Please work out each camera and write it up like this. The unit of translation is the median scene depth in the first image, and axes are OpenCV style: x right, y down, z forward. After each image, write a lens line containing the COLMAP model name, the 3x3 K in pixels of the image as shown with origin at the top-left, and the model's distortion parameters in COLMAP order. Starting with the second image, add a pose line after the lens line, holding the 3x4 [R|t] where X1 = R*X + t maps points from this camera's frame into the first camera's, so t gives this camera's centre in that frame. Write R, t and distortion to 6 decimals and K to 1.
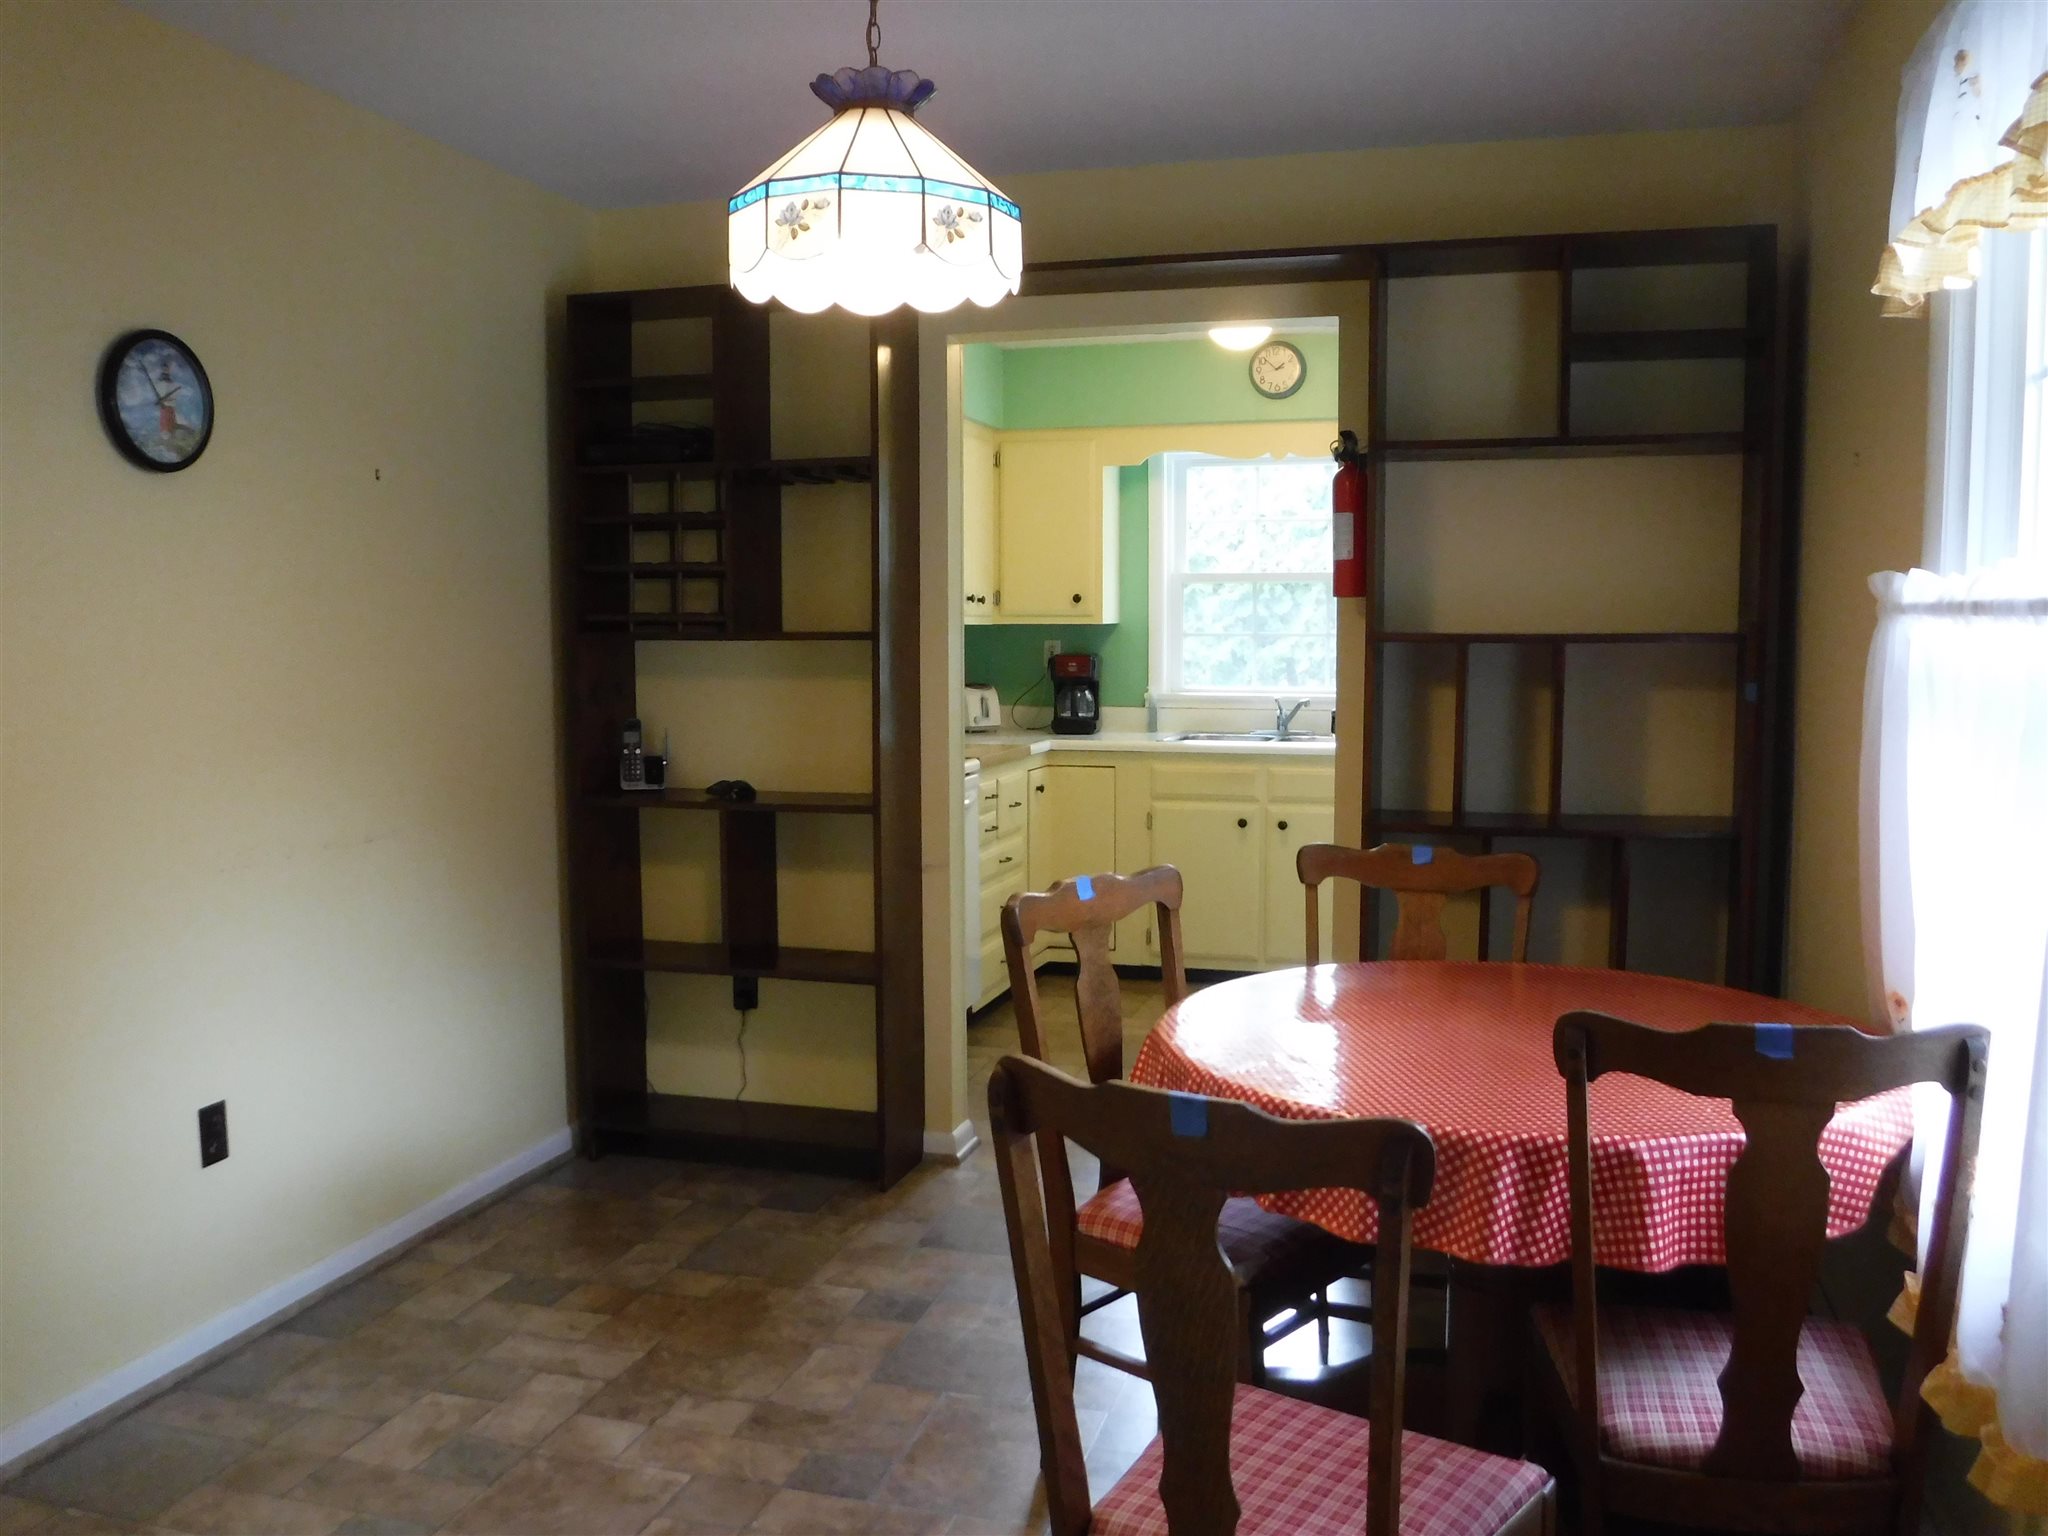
lens RADIAL K [[1658.7, 0, 1020.0], [0, 1658.7, 764.5], [0, 0, 1]] dist [-0.094728, 0.027335]
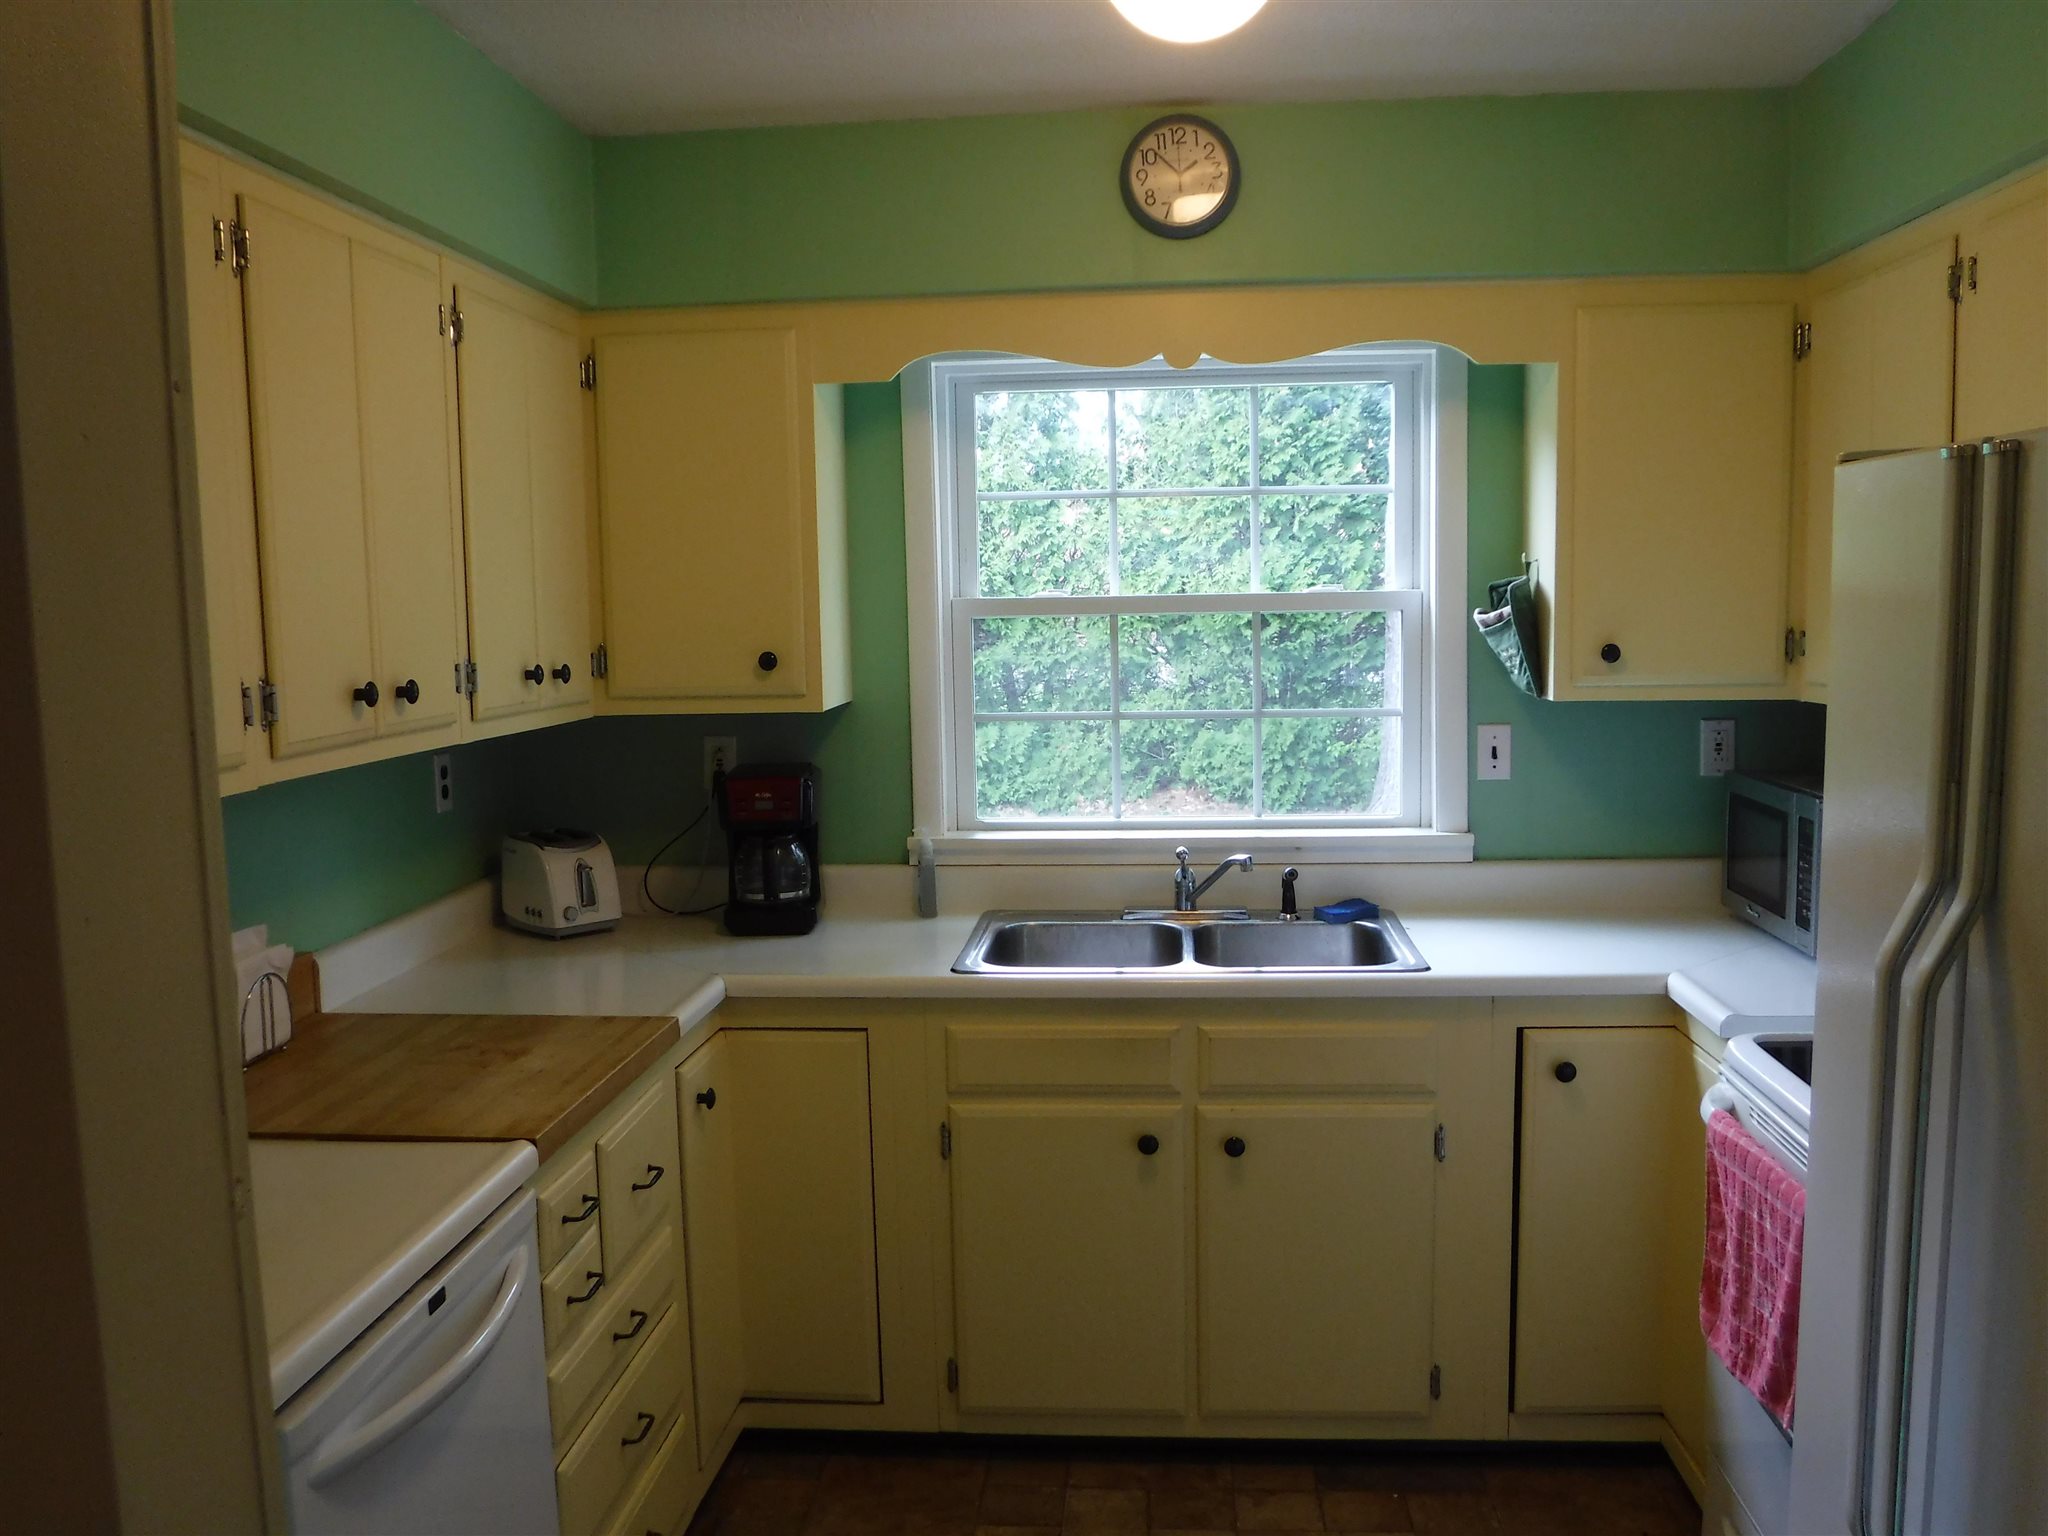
lens RADIAL K [[1658.7, 0, 1022.3], [0, 1658.7, 779.4], [0, 0, 1]] dist [-0.094728, 0.027335]
pose [[0.980397, -0.041419, 0.192632, 0.012813], [0.036619, 0.998925, 0.028412, -0.075561], [-0.193602, -0.020801, 0.980860, 0.505884]]
